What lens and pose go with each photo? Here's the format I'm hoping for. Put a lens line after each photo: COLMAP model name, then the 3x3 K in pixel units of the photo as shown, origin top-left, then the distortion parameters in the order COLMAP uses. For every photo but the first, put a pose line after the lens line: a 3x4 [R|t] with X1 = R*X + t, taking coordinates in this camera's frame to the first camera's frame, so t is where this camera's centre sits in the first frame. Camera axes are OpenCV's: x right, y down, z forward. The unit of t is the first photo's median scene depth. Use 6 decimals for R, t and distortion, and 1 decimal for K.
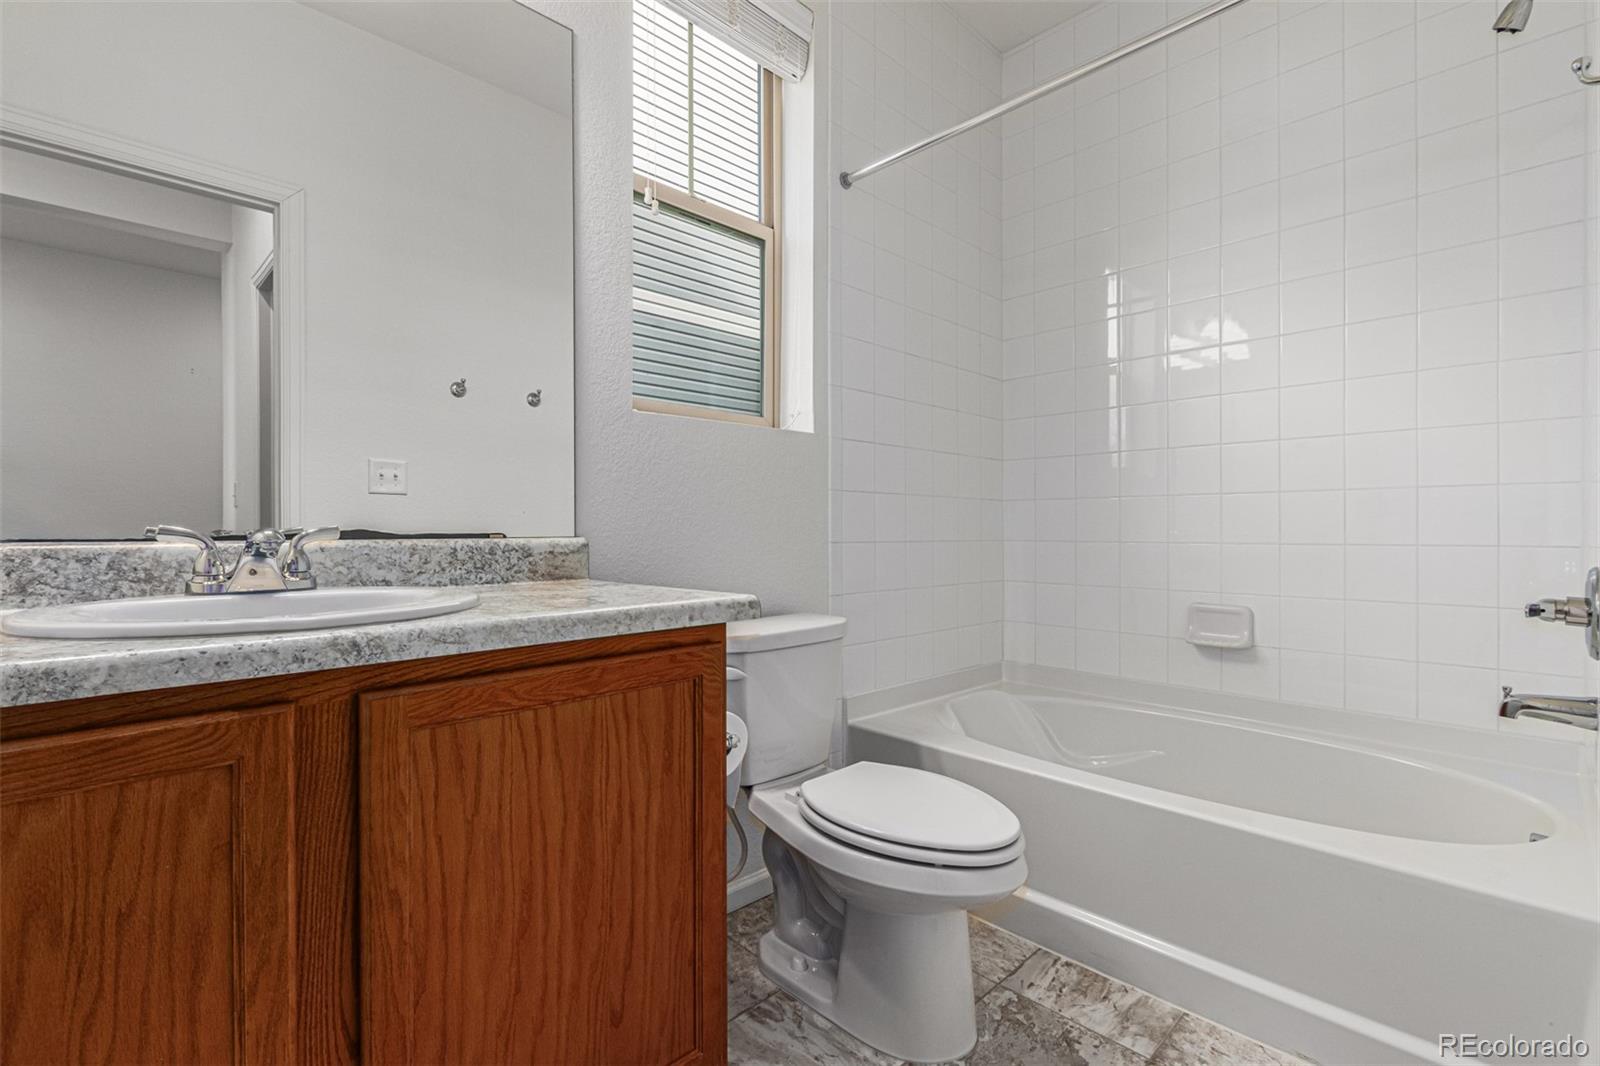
lens RADIAL K [[731.4, 0, 800.0], [0, 731.4, 533.0], [0, 0, 1]] dist [0.000258, 0.000027]
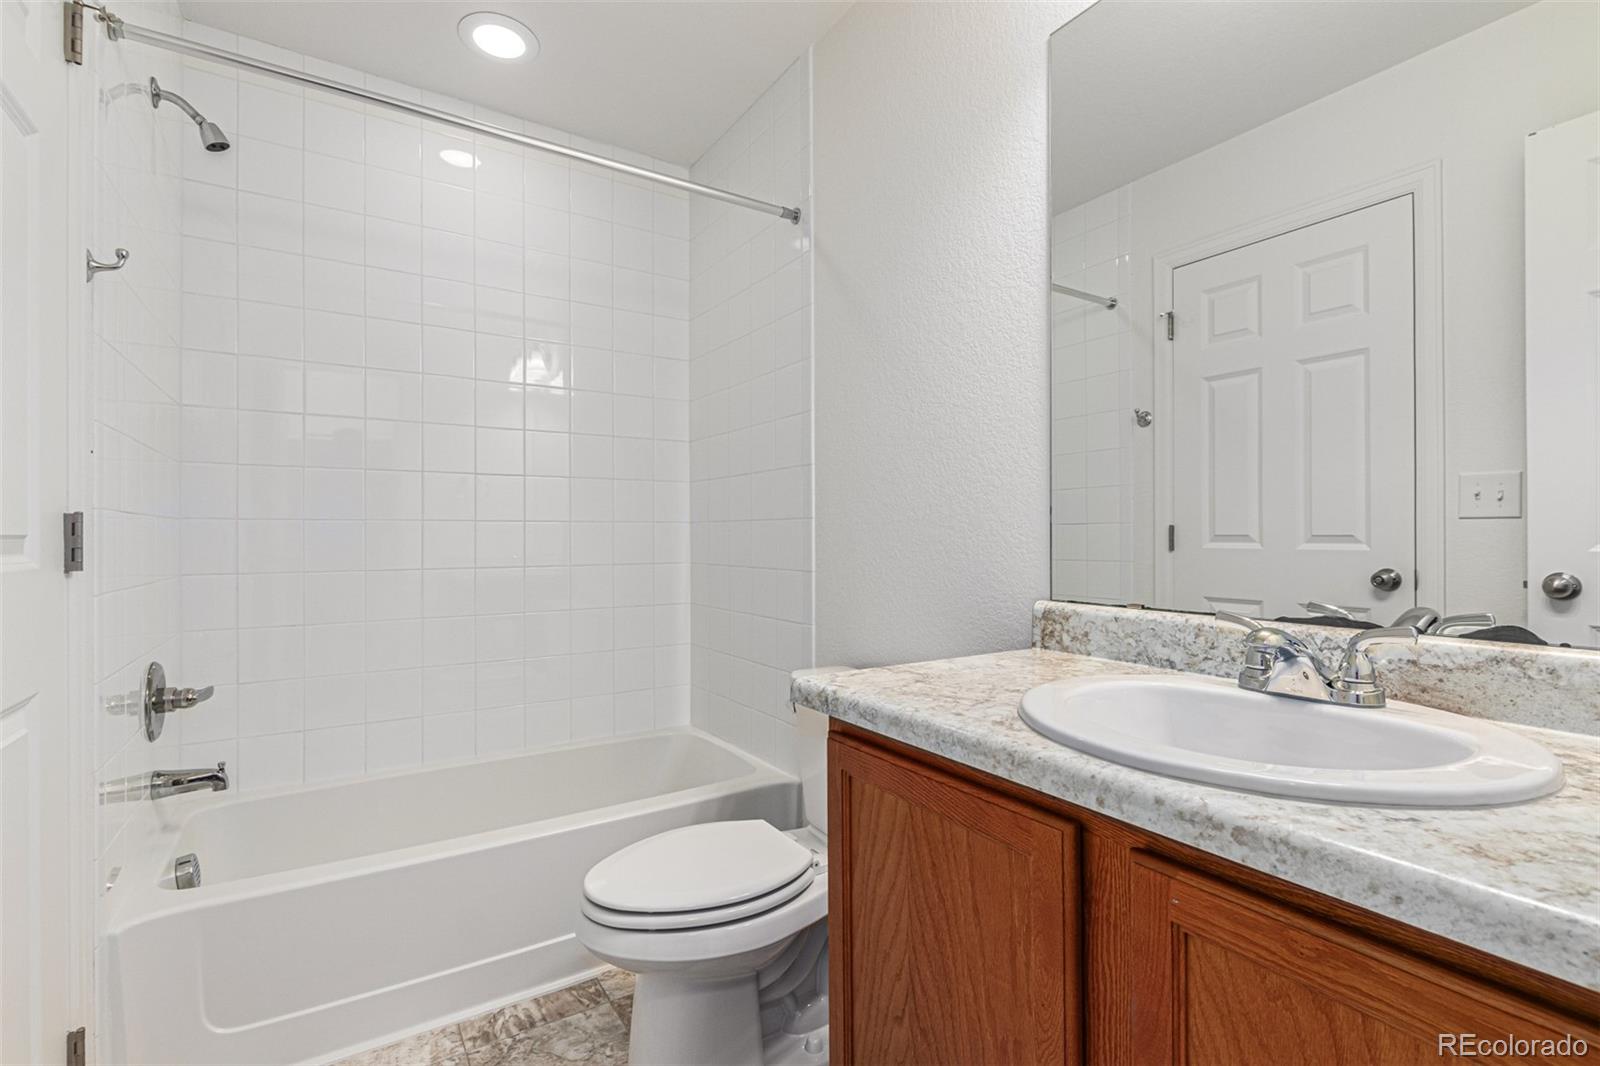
lens RADIAL K [[731.4, 0, 800.0], [0, 731.4, 533.0], [0, 0, 1]] dist [0.000258, 0.000027]
pose [[-0.211803, -0.002922, -0.977308, 0.421605], [-0.007905, 0.999968, -0.001277, -0.088527], [0.977280, 0.007455, -0.211820, 0.735138]]
